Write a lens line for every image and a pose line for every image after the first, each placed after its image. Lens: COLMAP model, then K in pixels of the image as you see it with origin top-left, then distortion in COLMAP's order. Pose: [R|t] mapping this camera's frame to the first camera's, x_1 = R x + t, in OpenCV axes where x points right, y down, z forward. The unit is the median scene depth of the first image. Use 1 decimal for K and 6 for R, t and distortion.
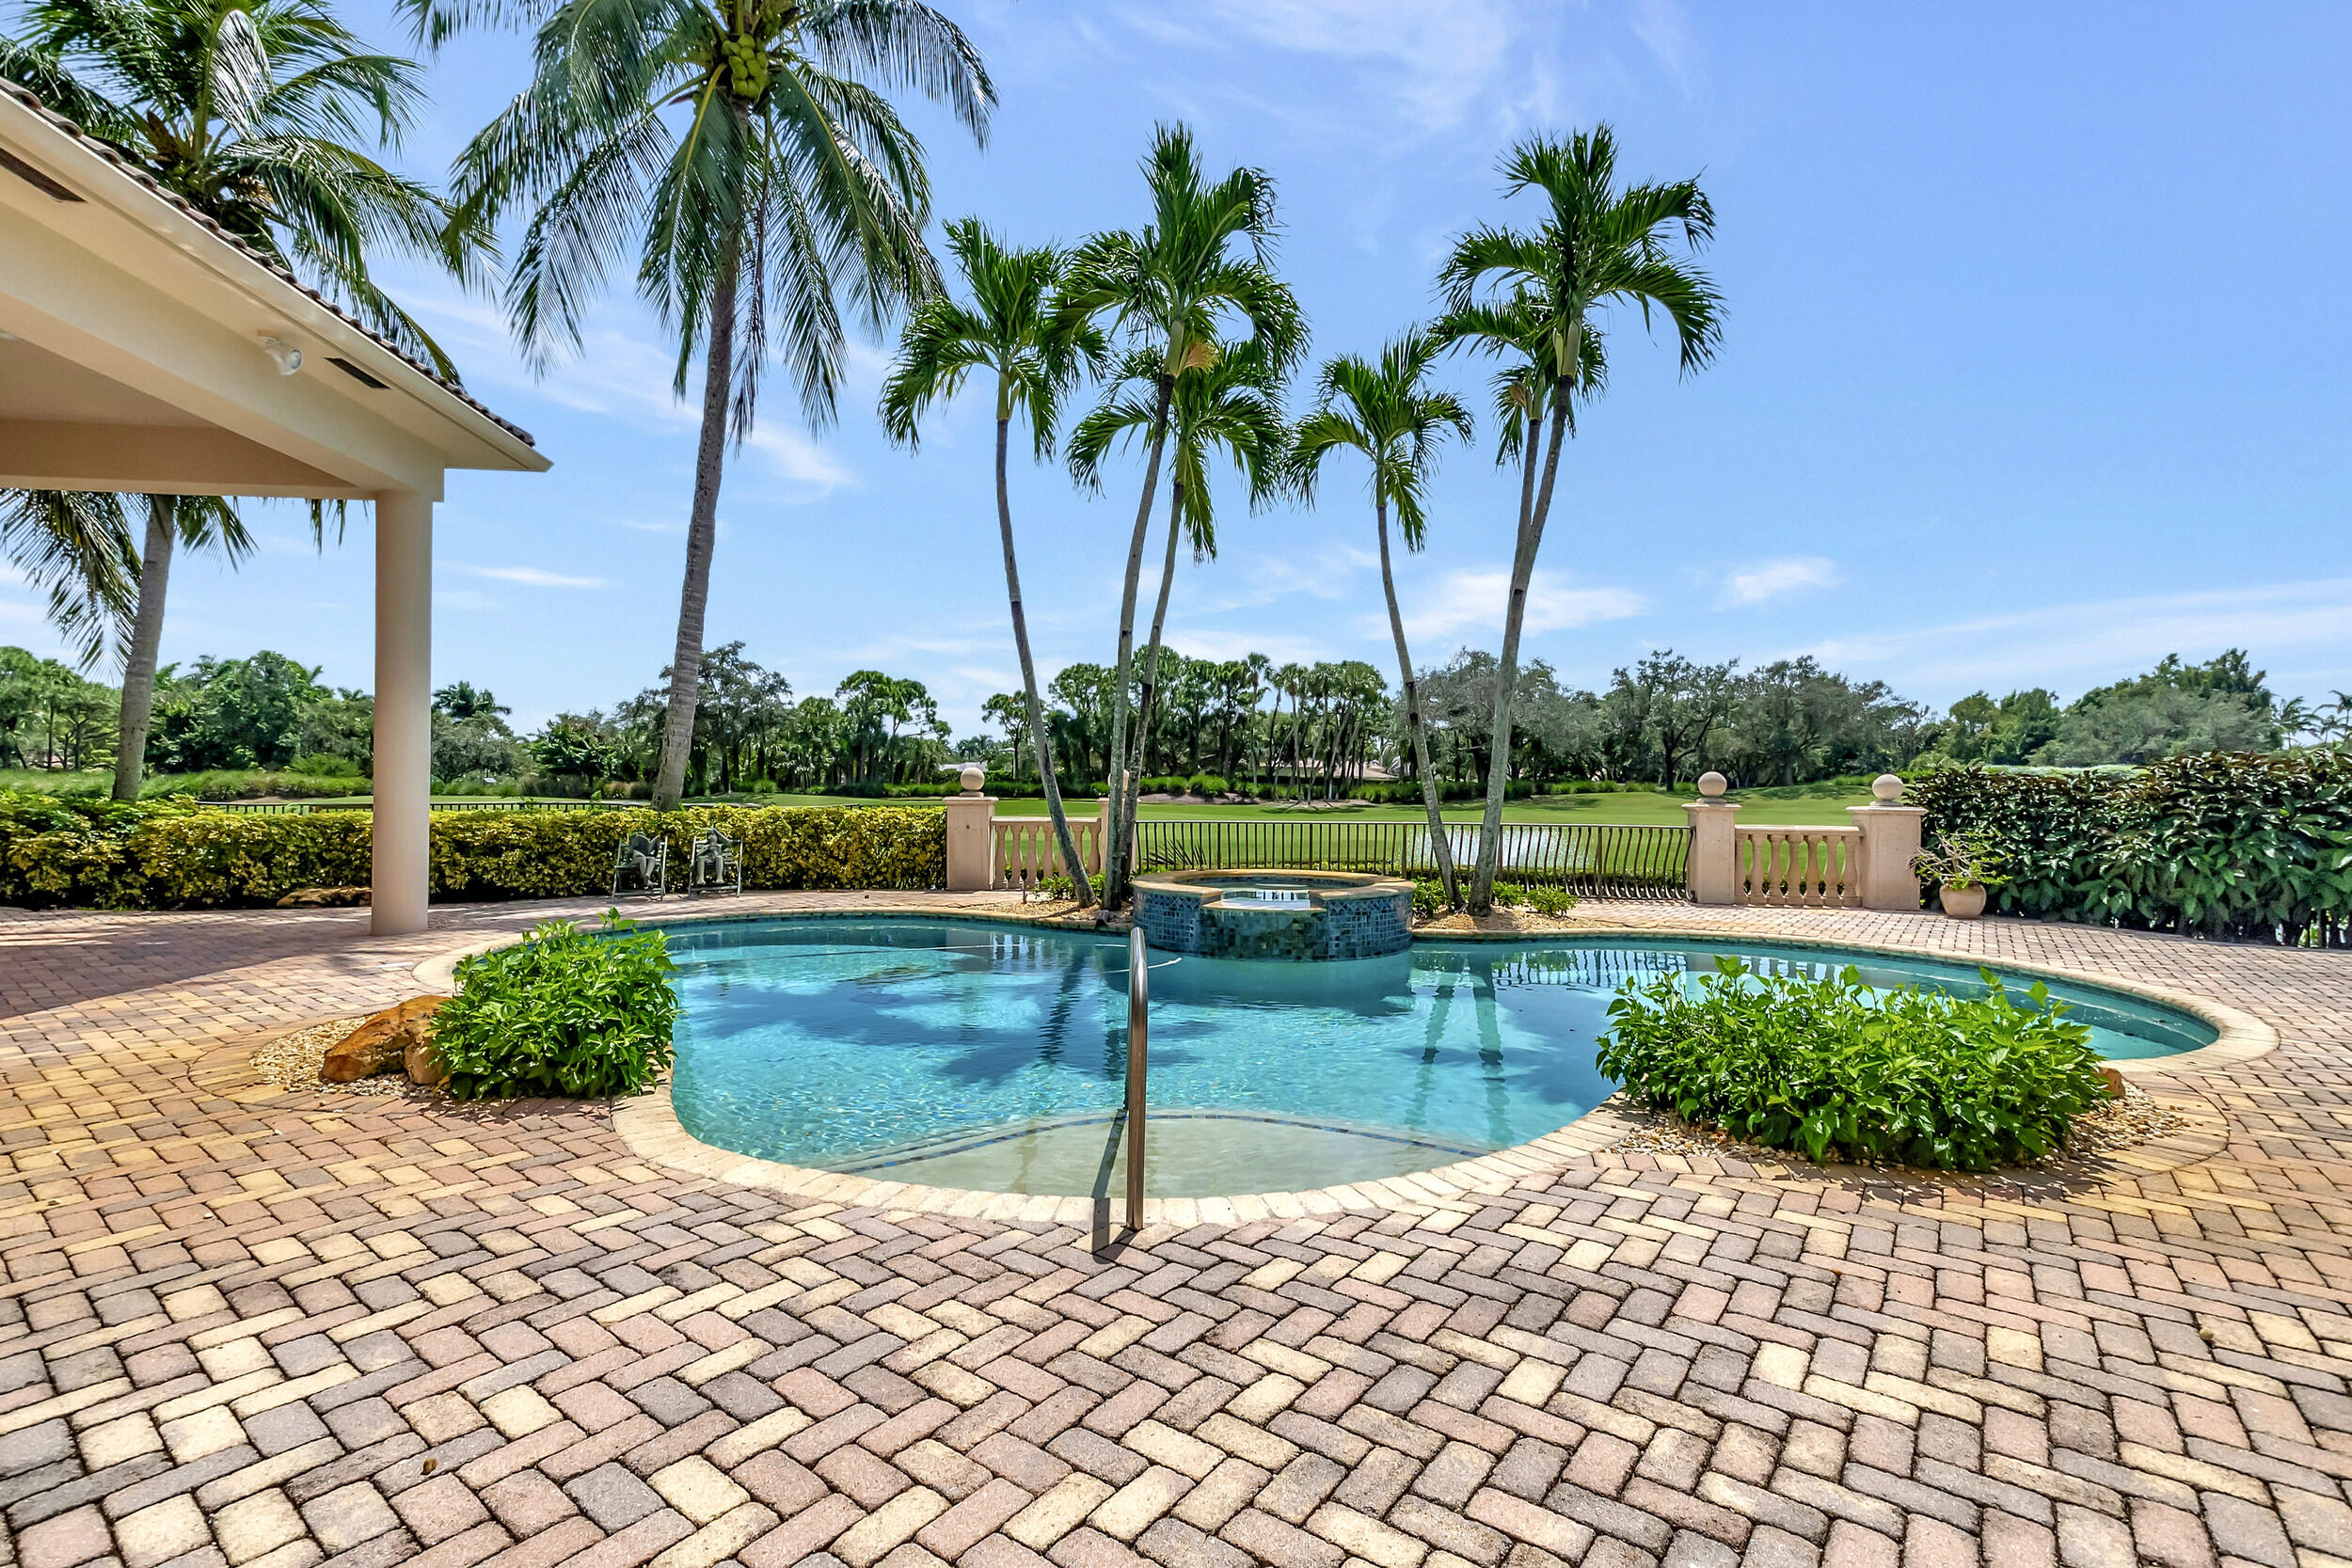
lens RADIAL K [[1045.3, 0, 1173.1], [0, 1045.3, 794.3], [0, 0, 1]] dist [-0.002060, 0.001788]
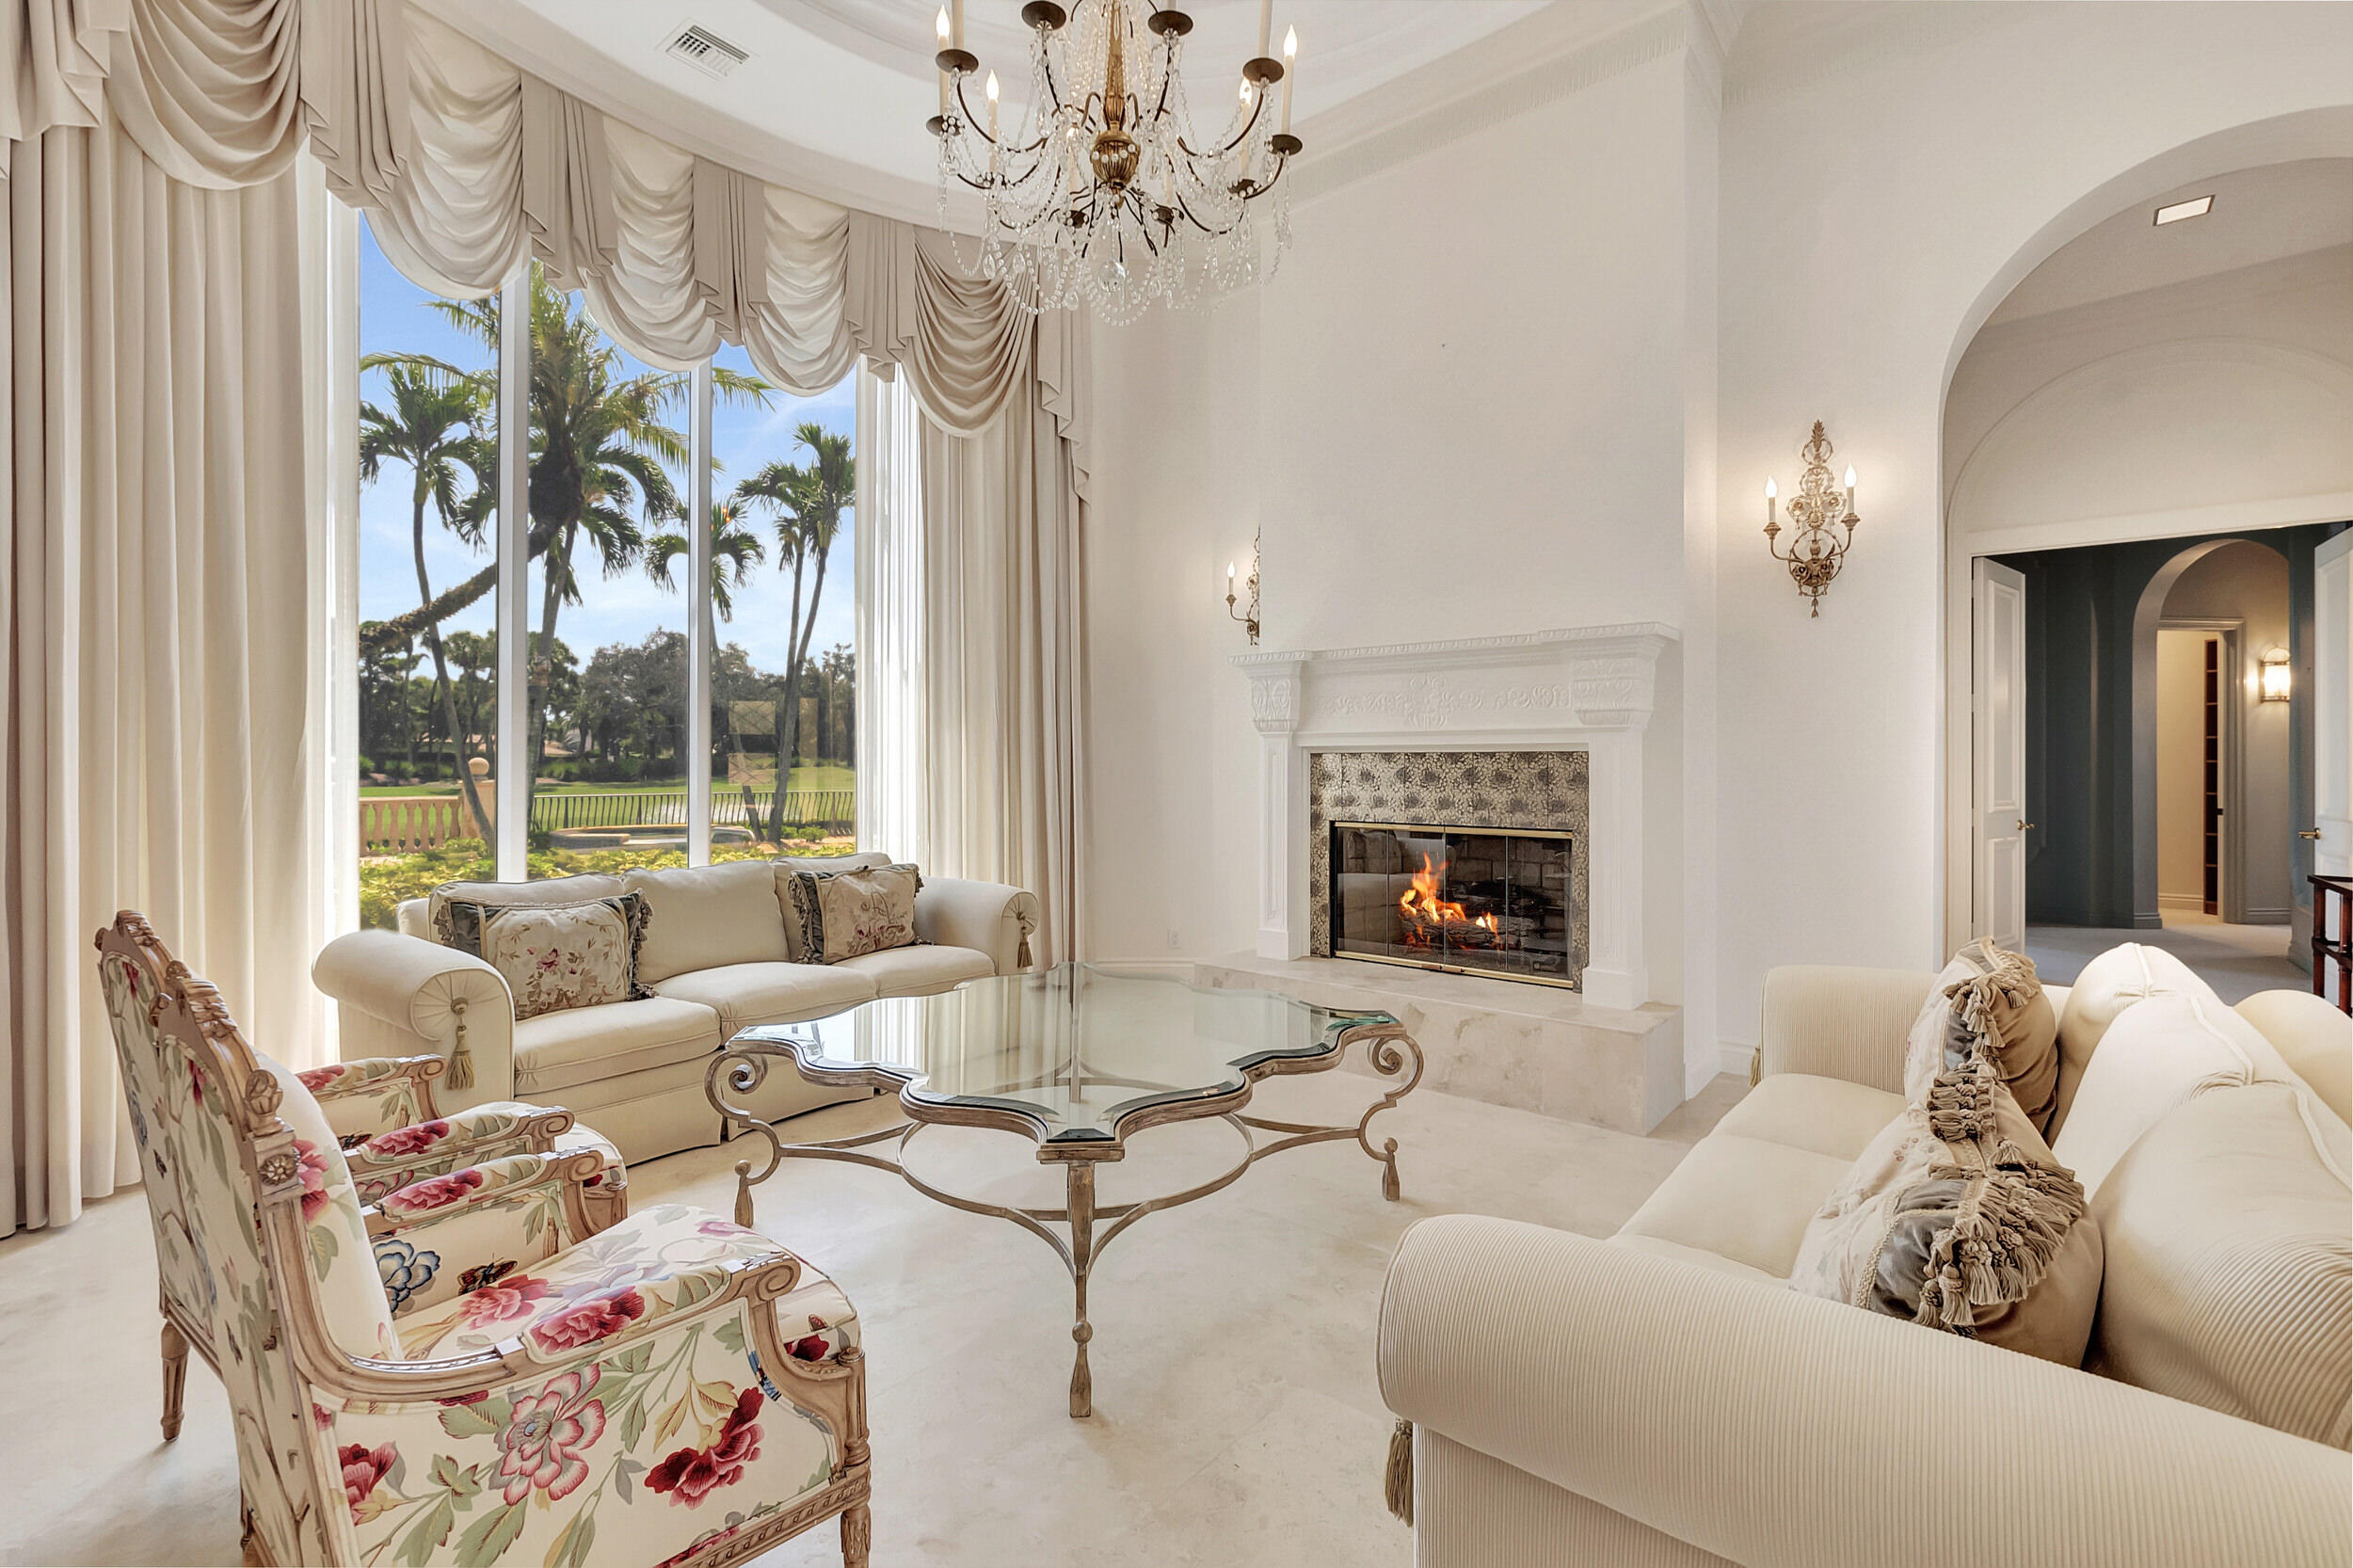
lens RADIAL K [[1045.8, 0, 1169.2], [0, 1045.8, 770.0], [0, 0, 1]] dist [-0.002060, 0.001788]
pose [[0.735158, -0.011534, 0.677797, -0.050601], [0.010853, 0.999927, 0.005244, -0.000994], [-0.677809, 0.003501, 0.735230, -0.089758]]
